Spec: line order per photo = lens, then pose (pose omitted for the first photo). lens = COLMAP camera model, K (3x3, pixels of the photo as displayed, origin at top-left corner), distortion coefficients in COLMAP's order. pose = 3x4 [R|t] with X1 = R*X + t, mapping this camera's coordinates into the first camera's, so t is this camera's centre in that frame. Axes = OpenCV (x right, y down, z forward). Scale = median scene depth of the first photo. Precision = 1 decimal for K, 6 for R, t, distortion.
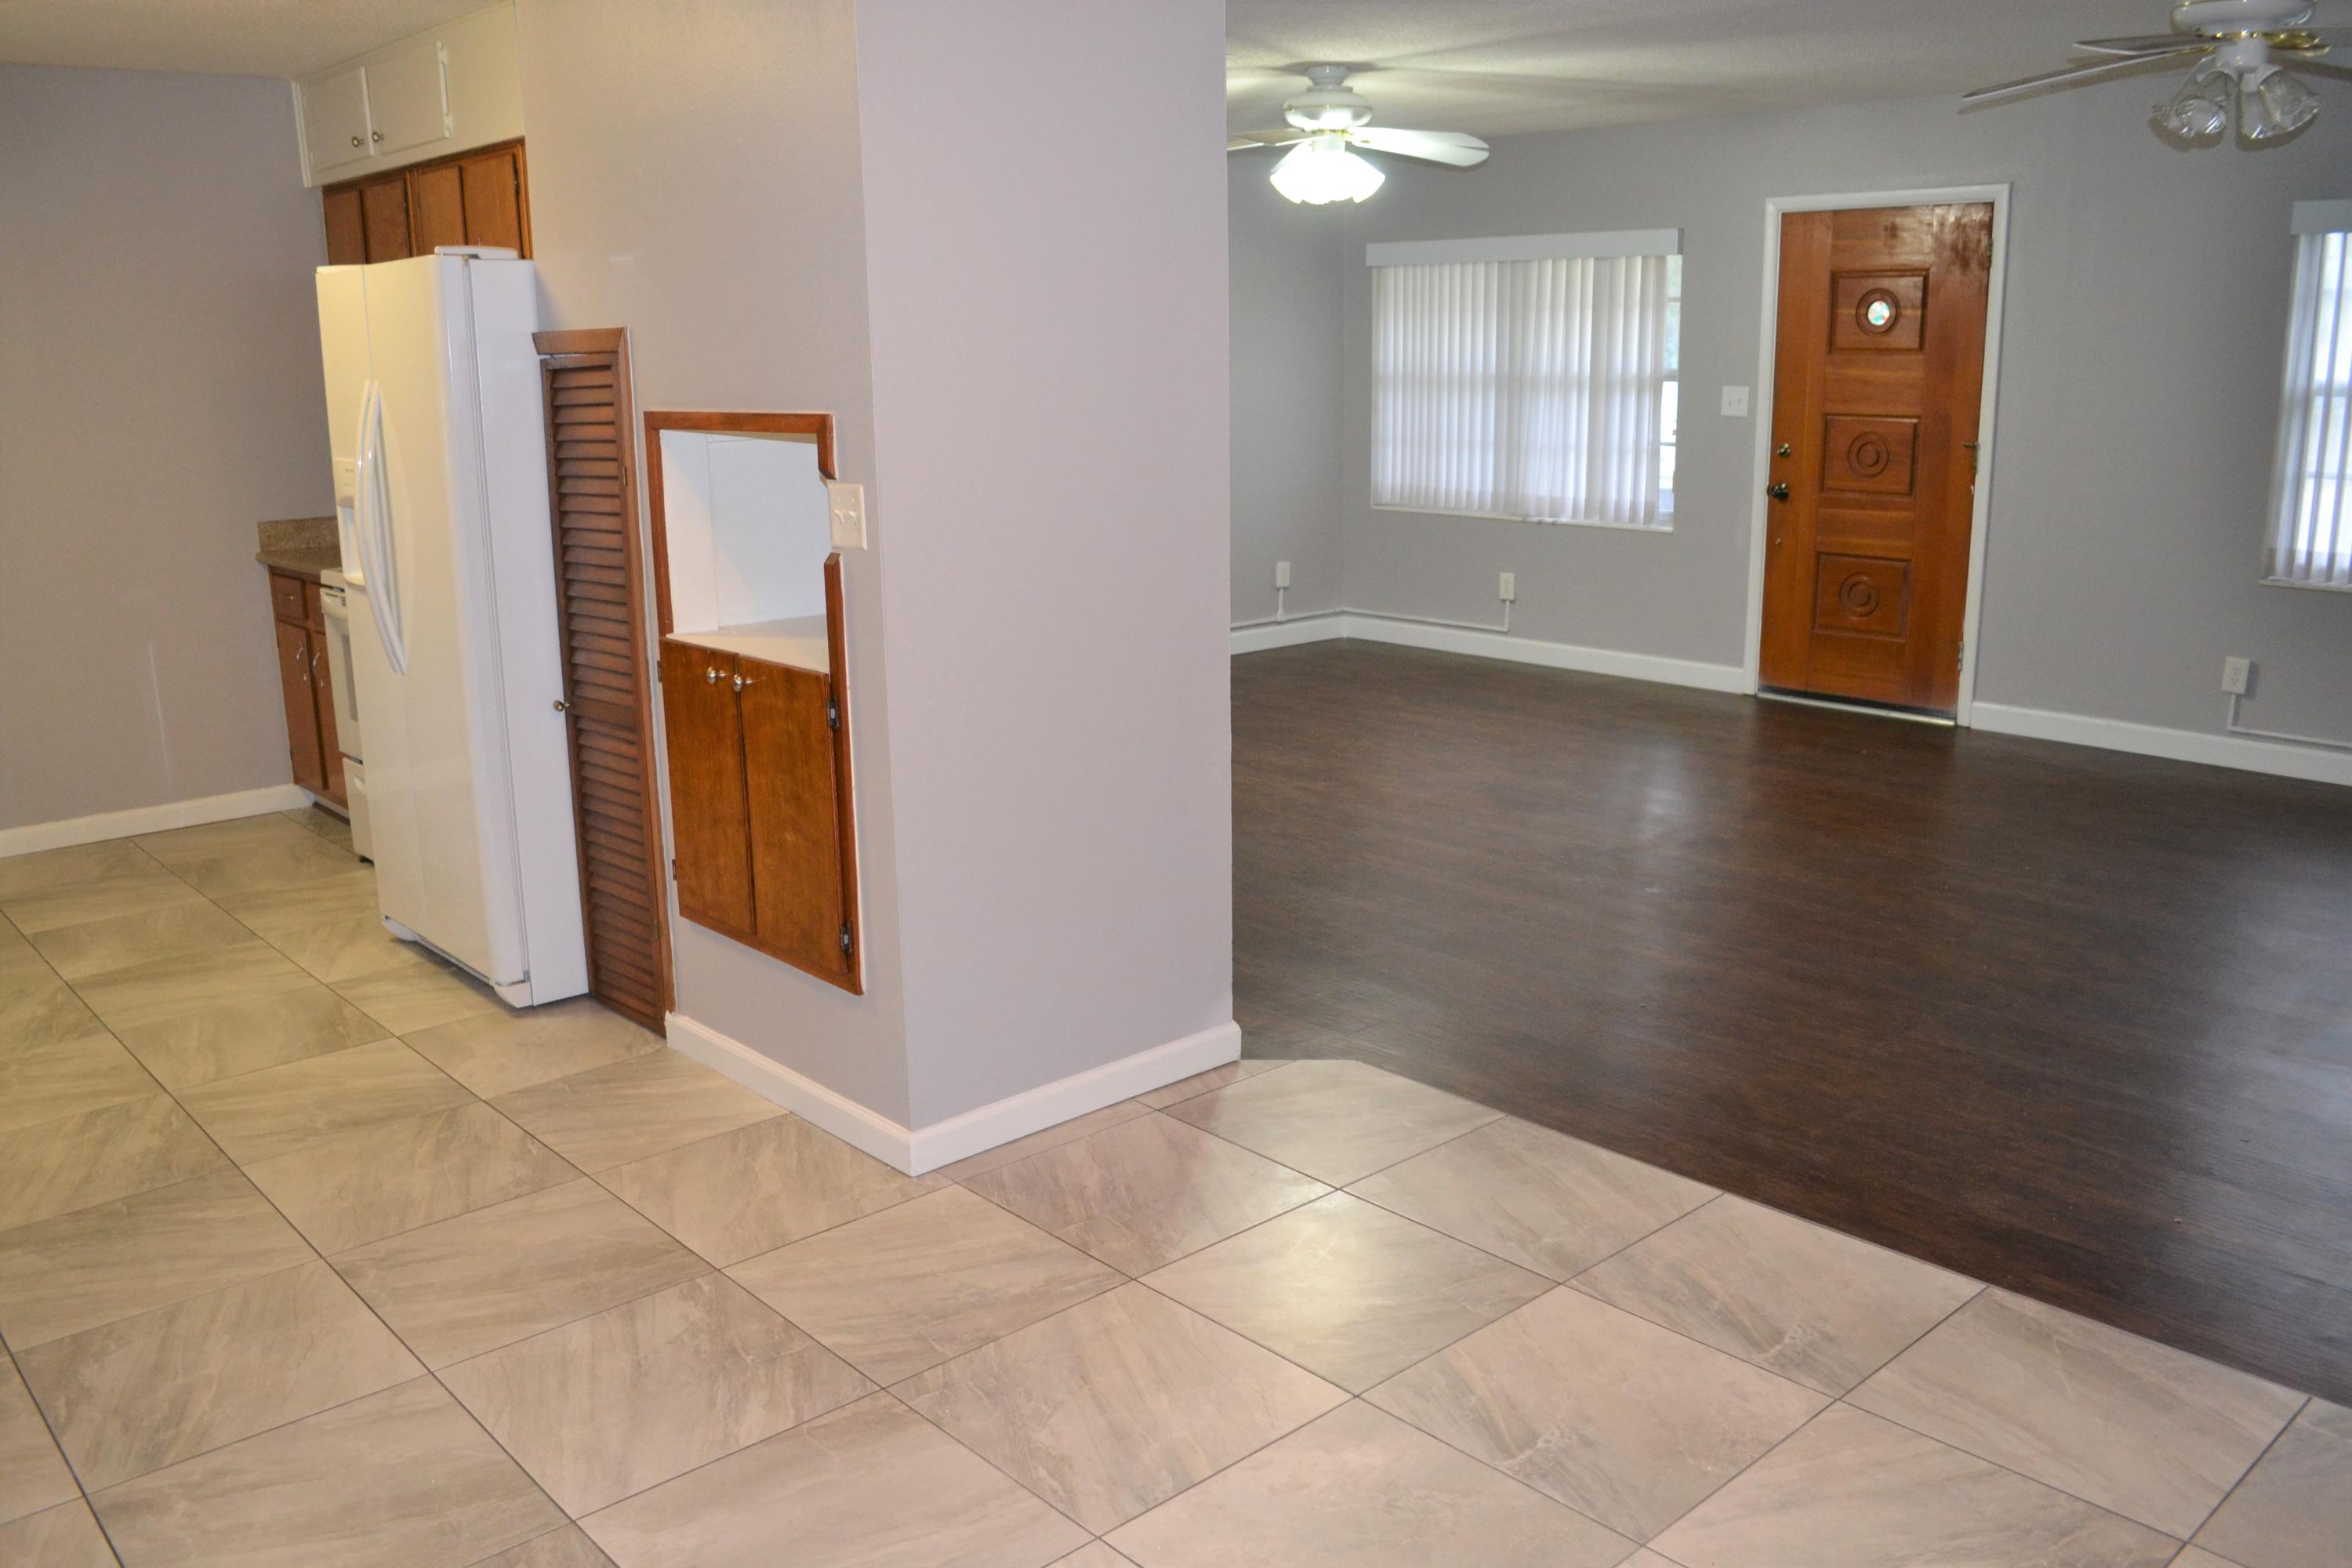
lens RADIAL K [[1878.9, 0, 1153.8], [0, 1878.9, 789.2], [0, 0, 1]] dist [-0.083635, 0.015835]
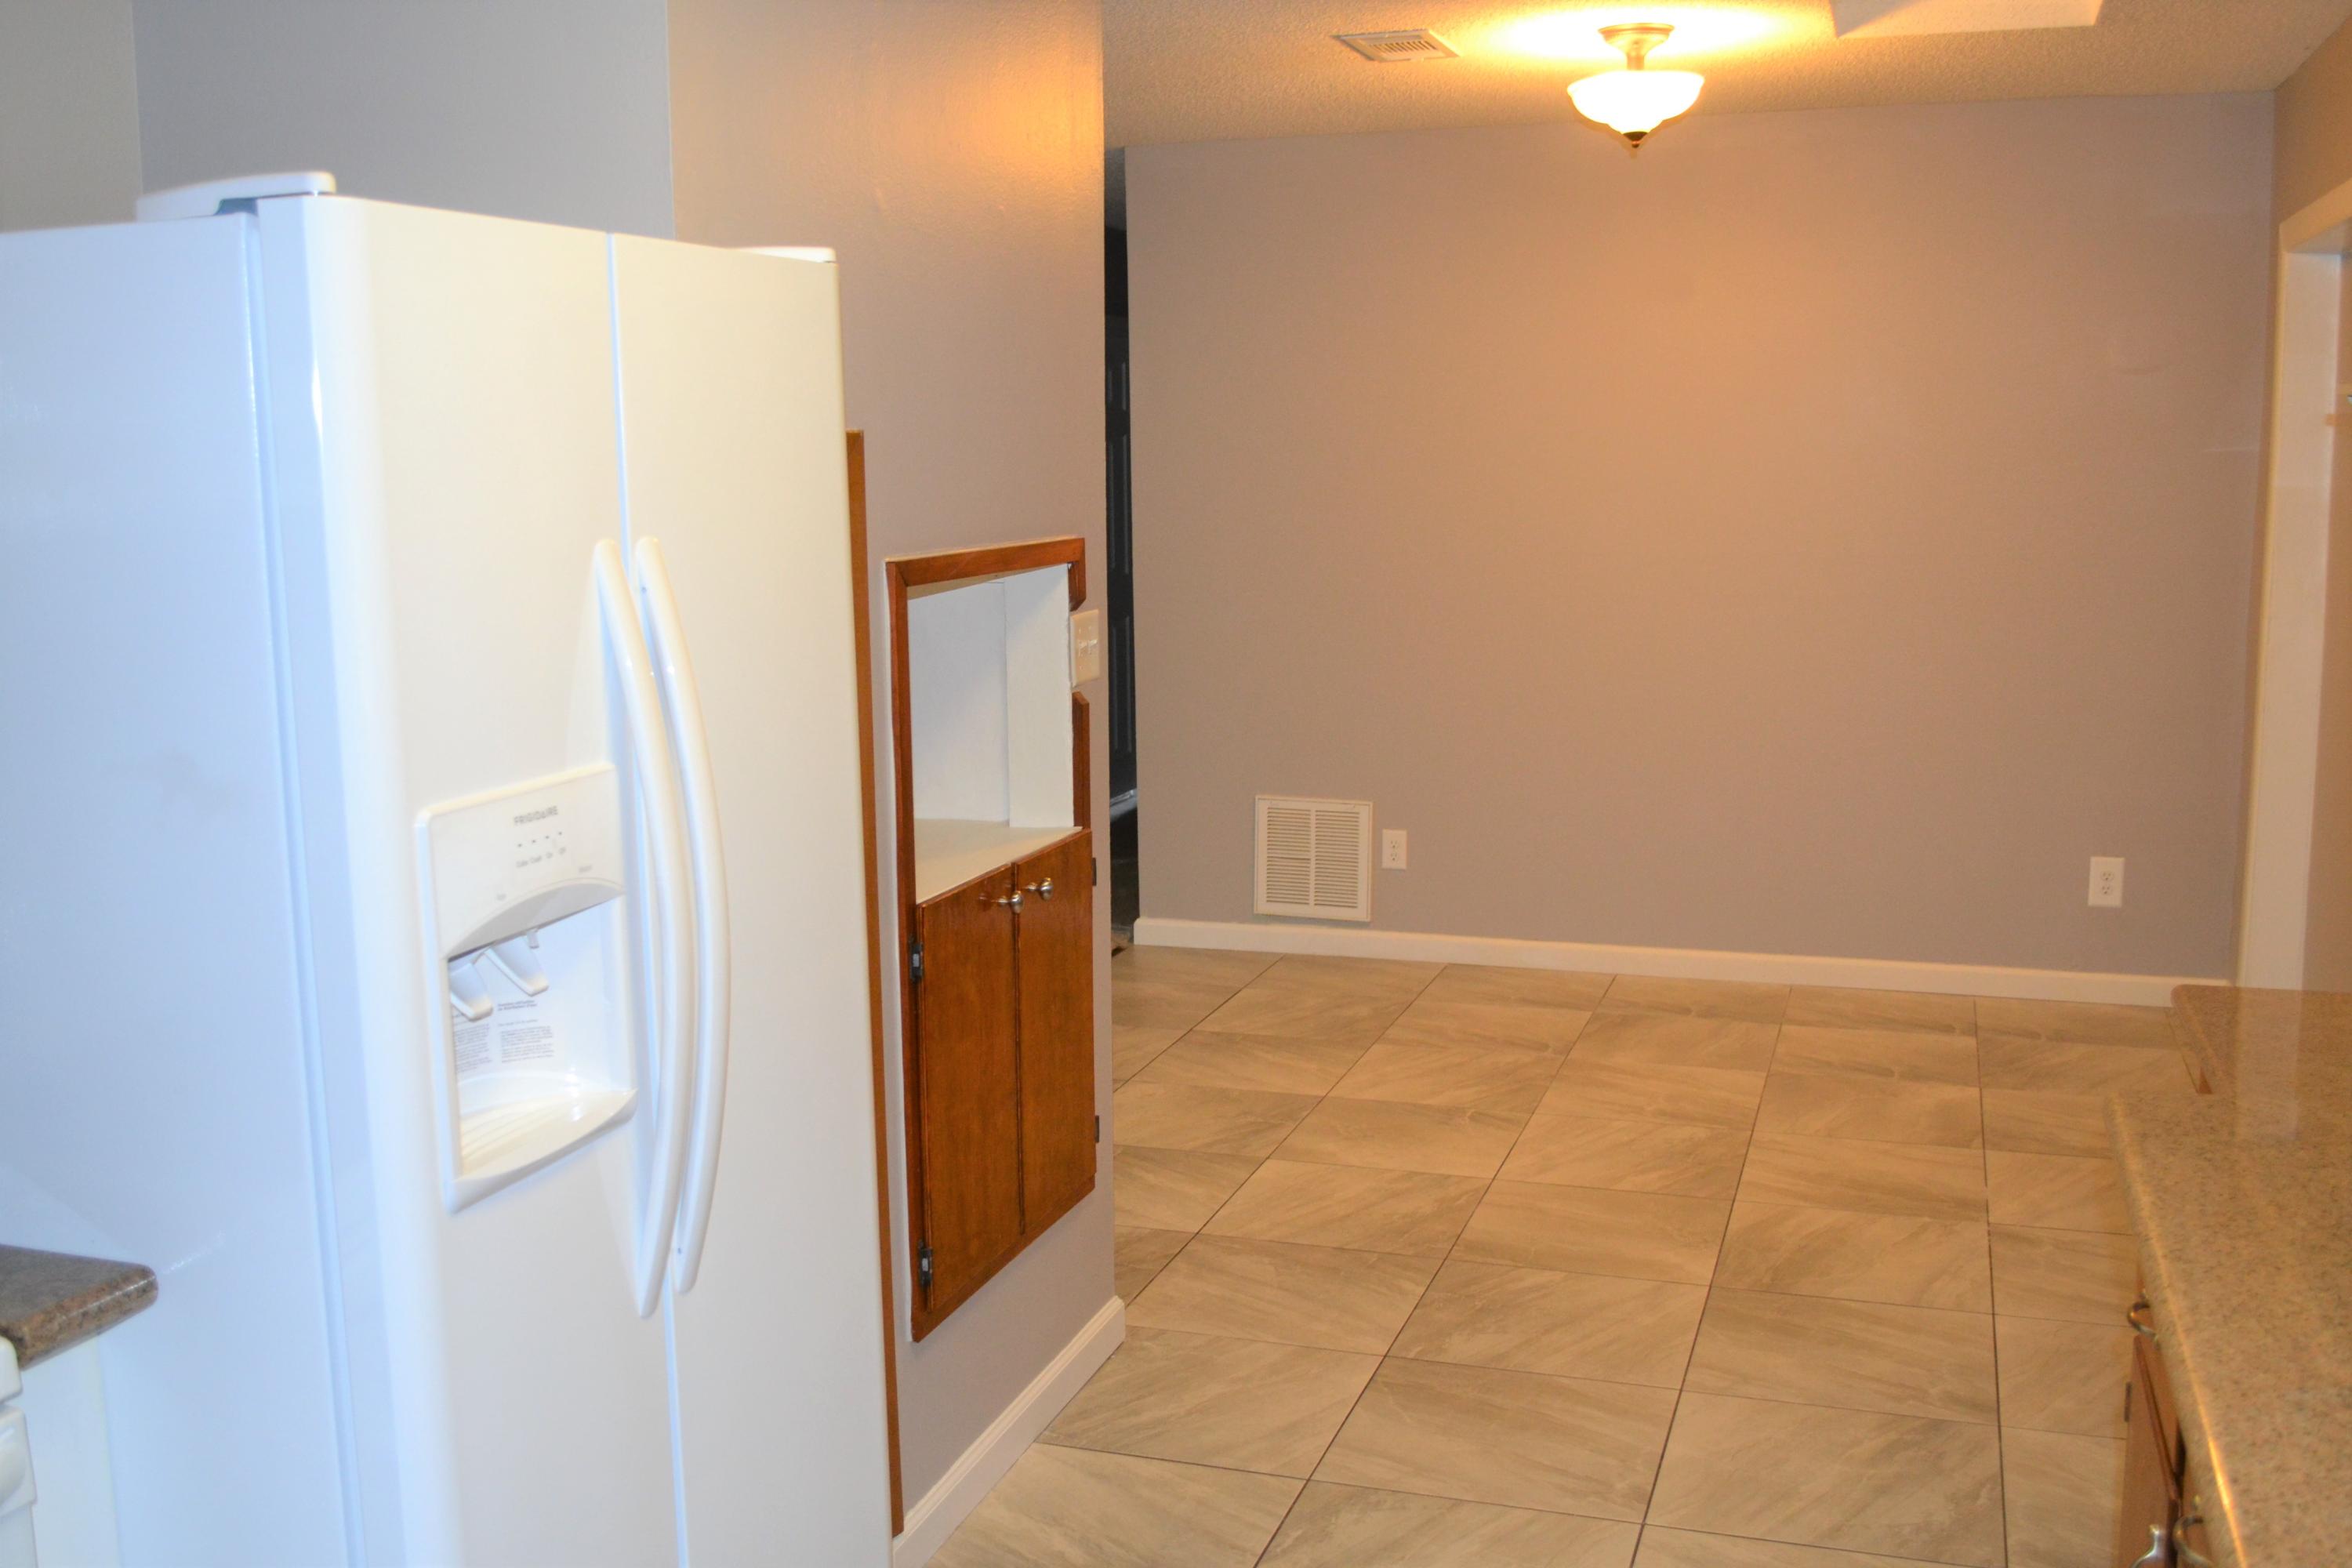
lens RADIAL K [[2271.8, 0, 1144.7], [0, 2271.8, 797.8], [0, 0, 1]] dist [-0.067123, -0.003772]
pose [[-0.484595, -0.113892, 0.867293, -0.520762], [0.221865, 0.943063, 0.247807, -0.156523], [-0.846135, 0.312508, -0.431735, 0.669886]]
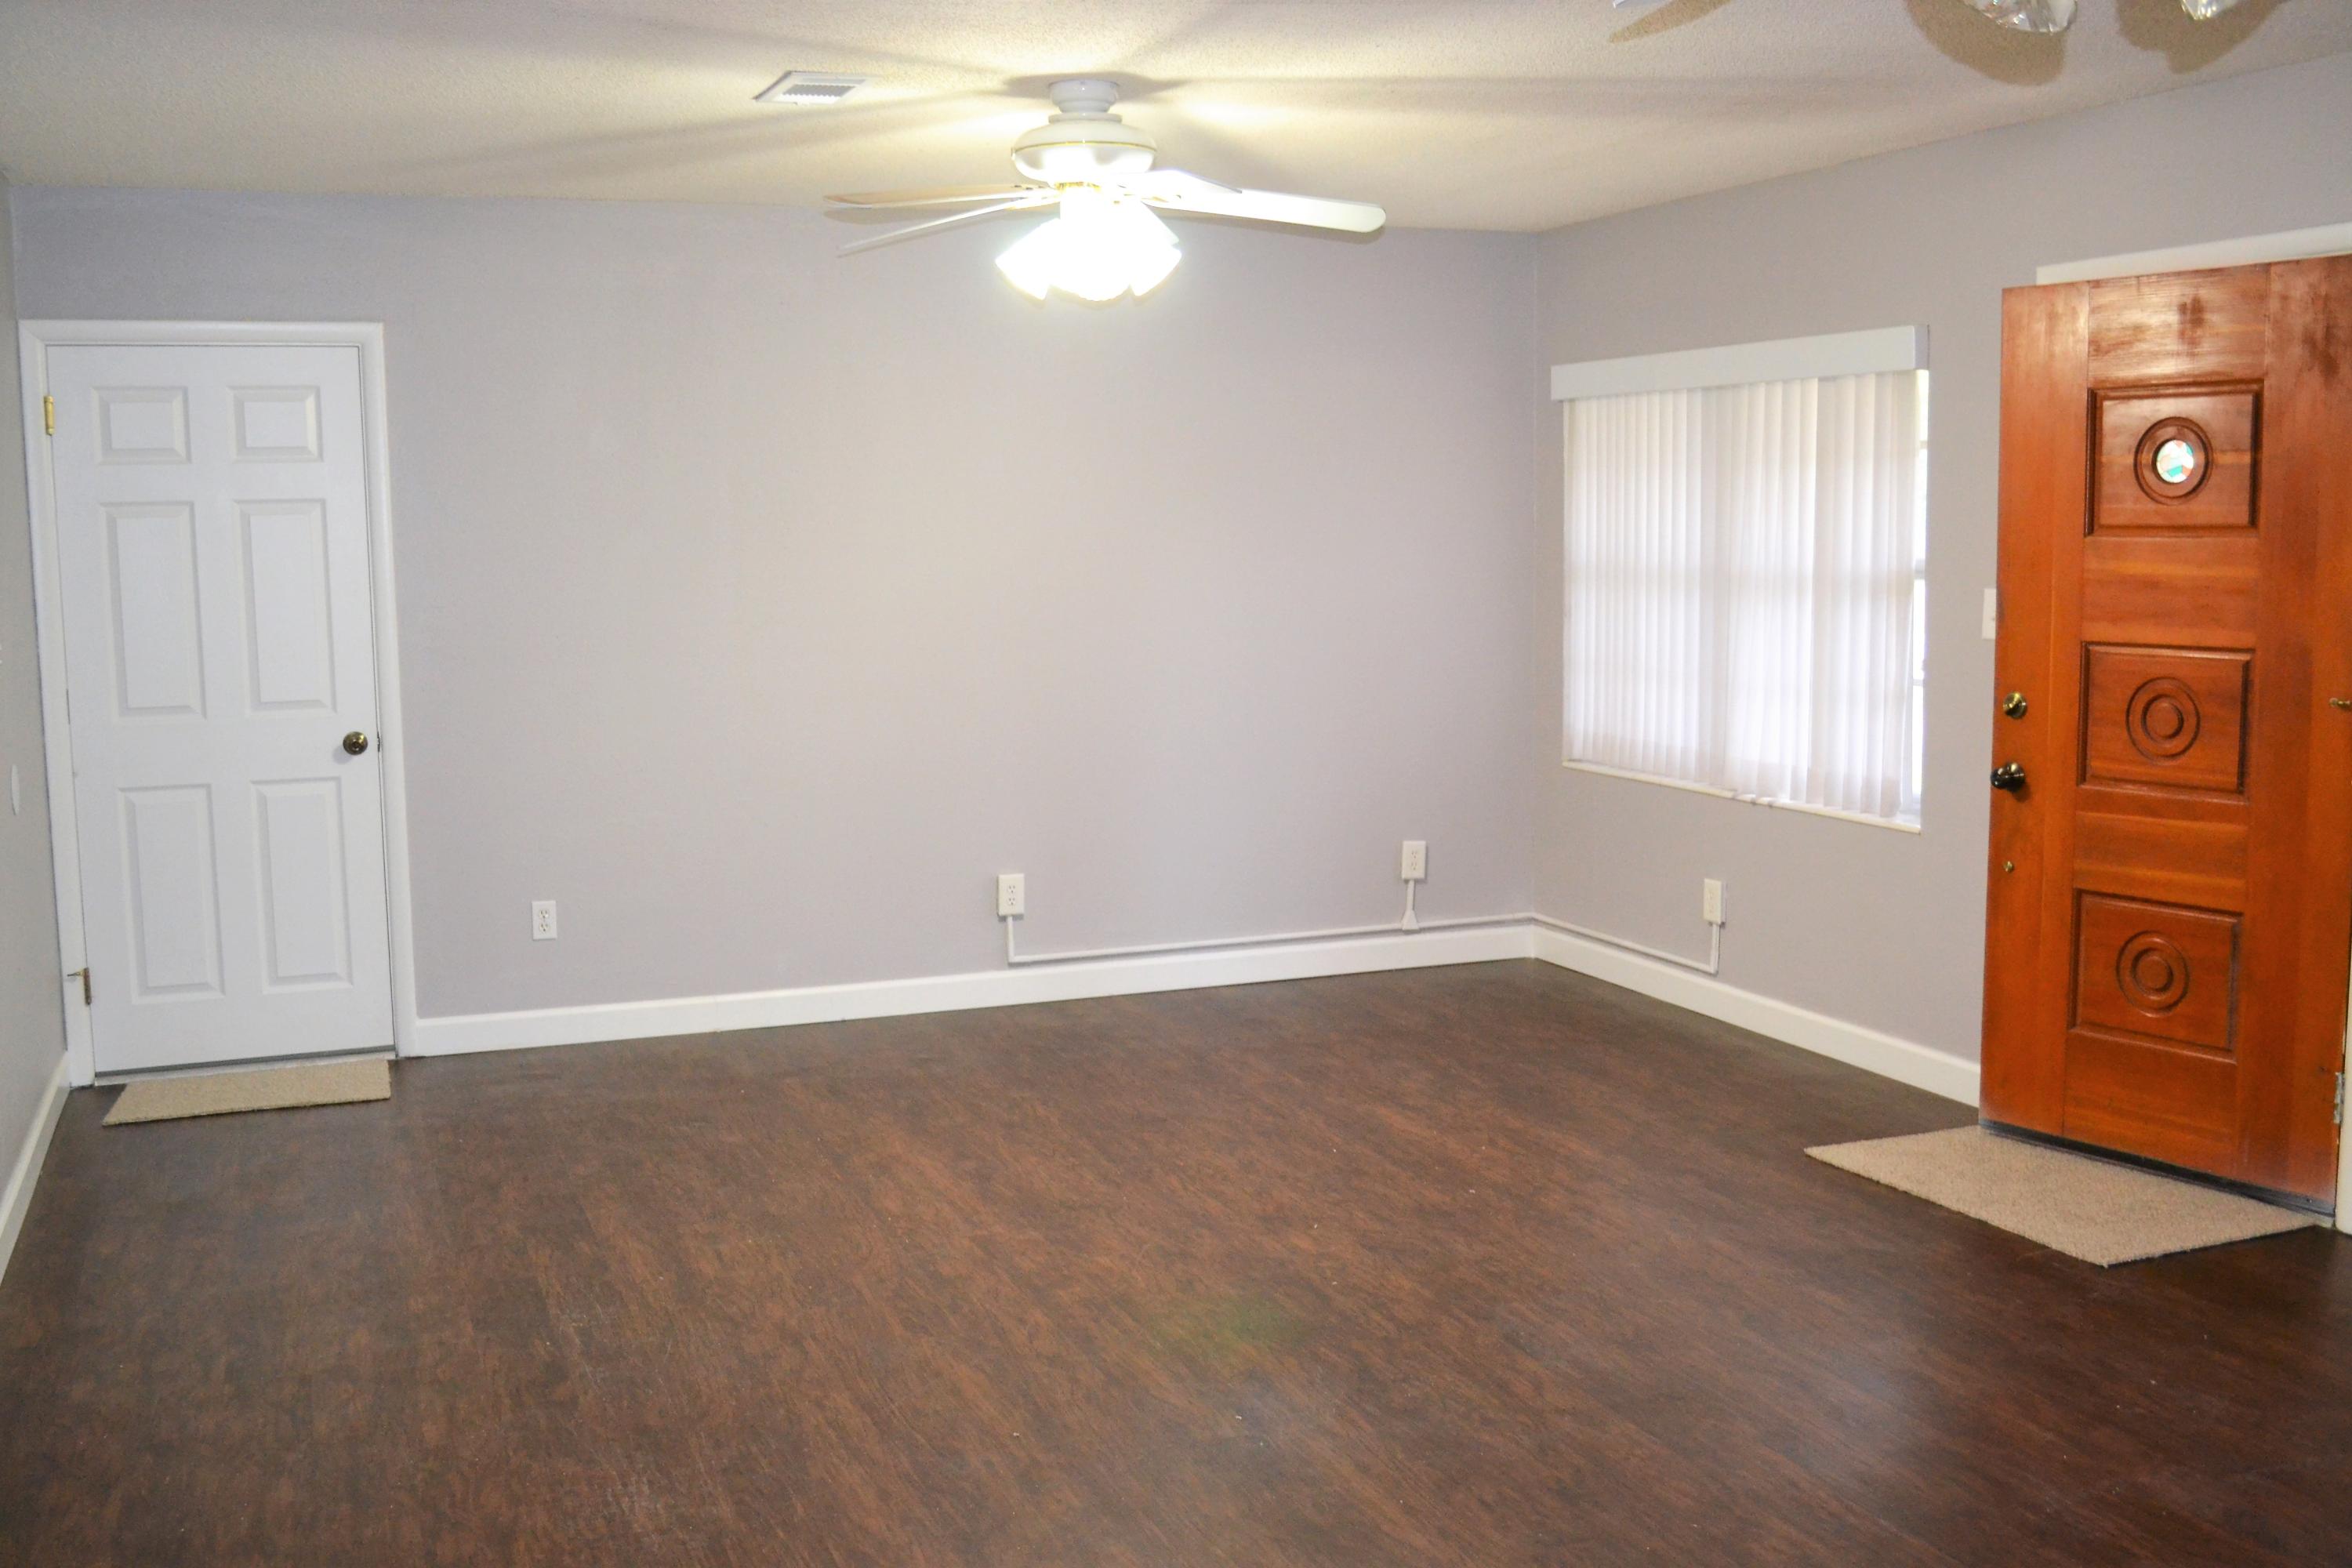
lens RADIAL K [[2271.8, 0, 1144.7], [0, 2271.8, 797.8], [0, 0, 1]] dist [-0.067123, -0.003772]
pose [[0.932421, 0.046261, -0.358400, 0.345652], [-0.083768, 0.992428, -0.089835, -0.073010], [0.351530, 0.113786, 0.929236, 0.285129]]
